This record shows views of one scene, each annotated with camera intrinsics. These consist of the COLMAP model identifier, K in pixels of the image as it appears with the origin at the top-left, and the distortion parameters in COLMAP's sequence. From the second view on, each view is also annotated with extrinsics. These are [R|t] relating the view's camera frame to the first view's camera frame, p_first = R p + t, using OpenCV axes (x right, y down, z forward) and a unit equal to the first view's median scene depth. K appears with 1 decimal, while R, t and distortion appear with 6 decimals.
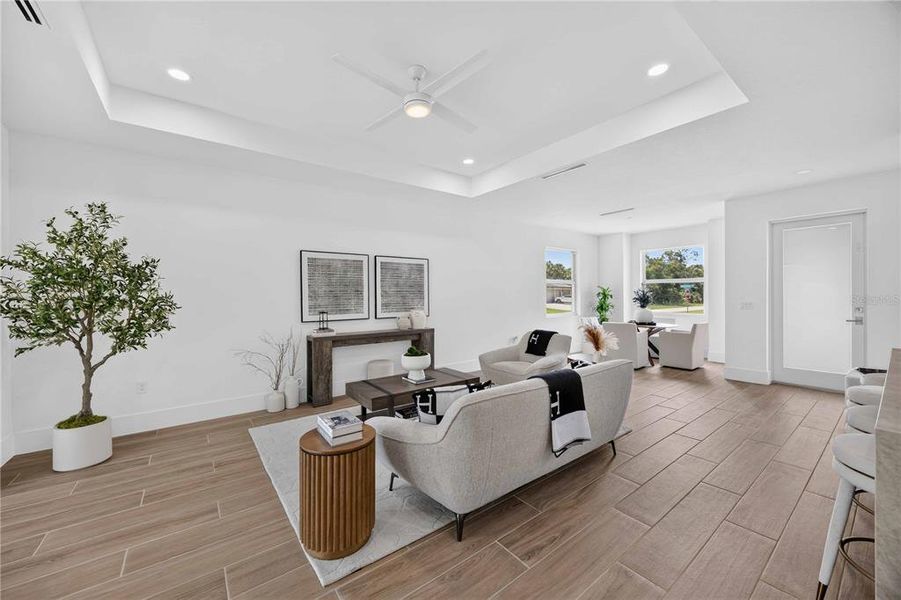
lens RADIAL K [[346.6, 0, 446.5], [0, 346.6, 295.4], [0, 0, 1]] dist [-0.003745, 0.000796]
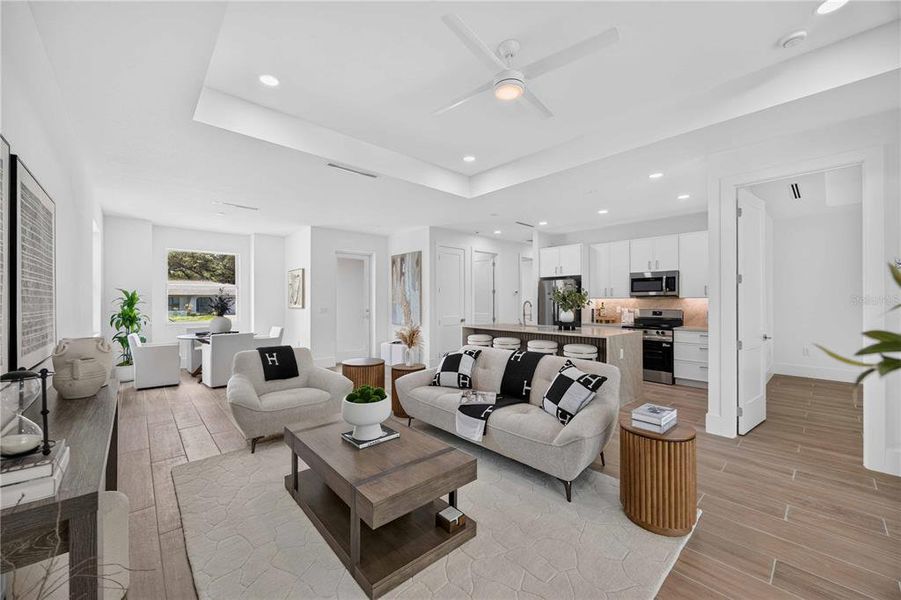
lens RADIAL K [[346.6, 0, 449.9], [0, 346.6, 301.5], [0, 0, 1]] dist [-0.003745, 0.000796]
pose [[-0.096111, 0.007011, 0.995346, -0.527543], [0.002249, 0.999974, -0.006827, 0.006757], [-0.995368, 0.001582, -0.096125, 0.688023]]
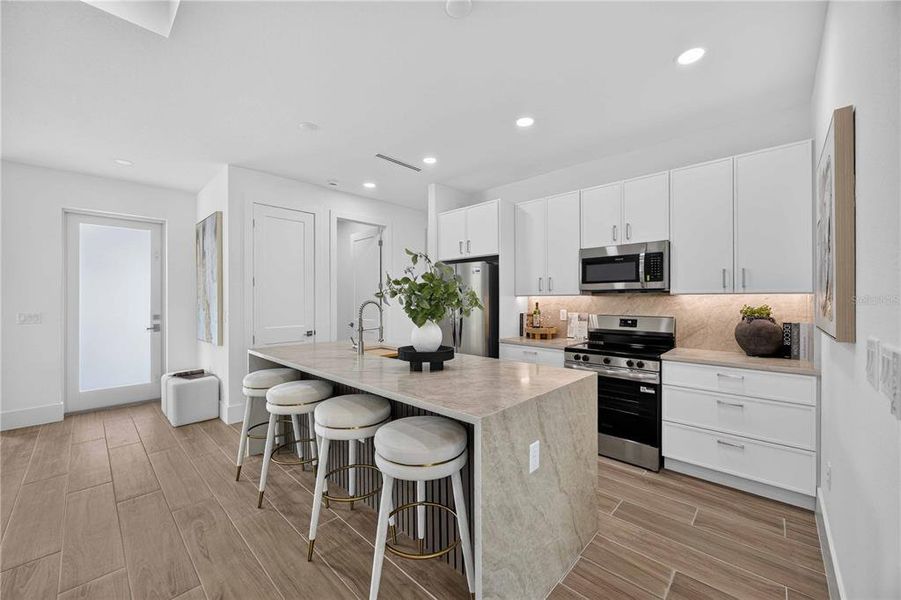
lens RADIAL K [[346.6, 0, 448.4], [0, 346.6, 300.5], [0, 0, 1]] dist [-0.003745, 0.000796]
pose [[-0.165174, 0.007101, 0.986239, 0.031036], [0.004200, 0.999970, -0.006497, 0.001510], [-0.986255, 0.003069, -0.165199, 0.284494]]
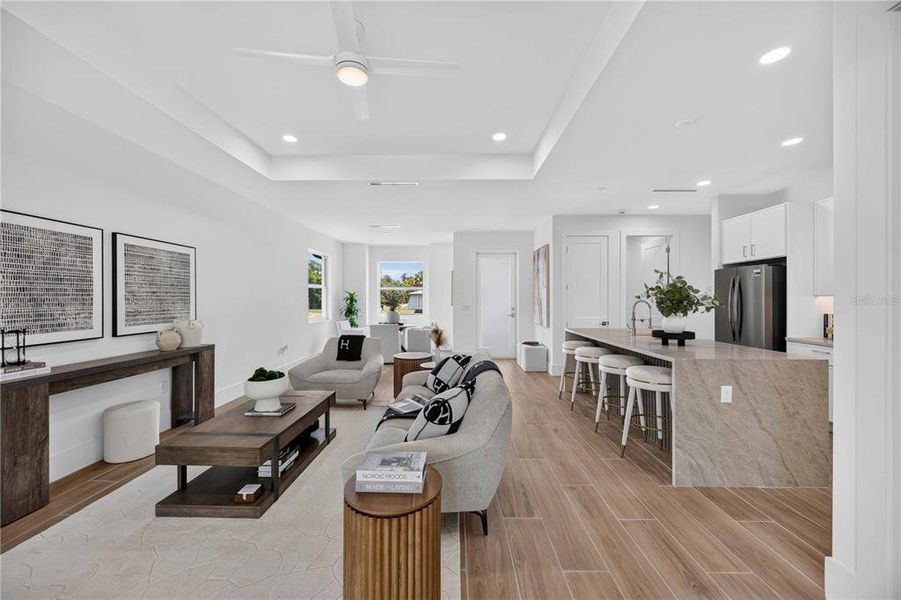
lens RADIAL K [[346.6, 0, 451.1], [0, 346.6, 299.3], [0, 0, 1]] dist [-0.003745, 0.000796]
pose [[0.611698, 0.006703, 0.791063, -0.328295], [-0.004978, 0.999977, -0.004623, 0.001733], [-0.791075, -0.001110, 0.611718, 0.170486]]
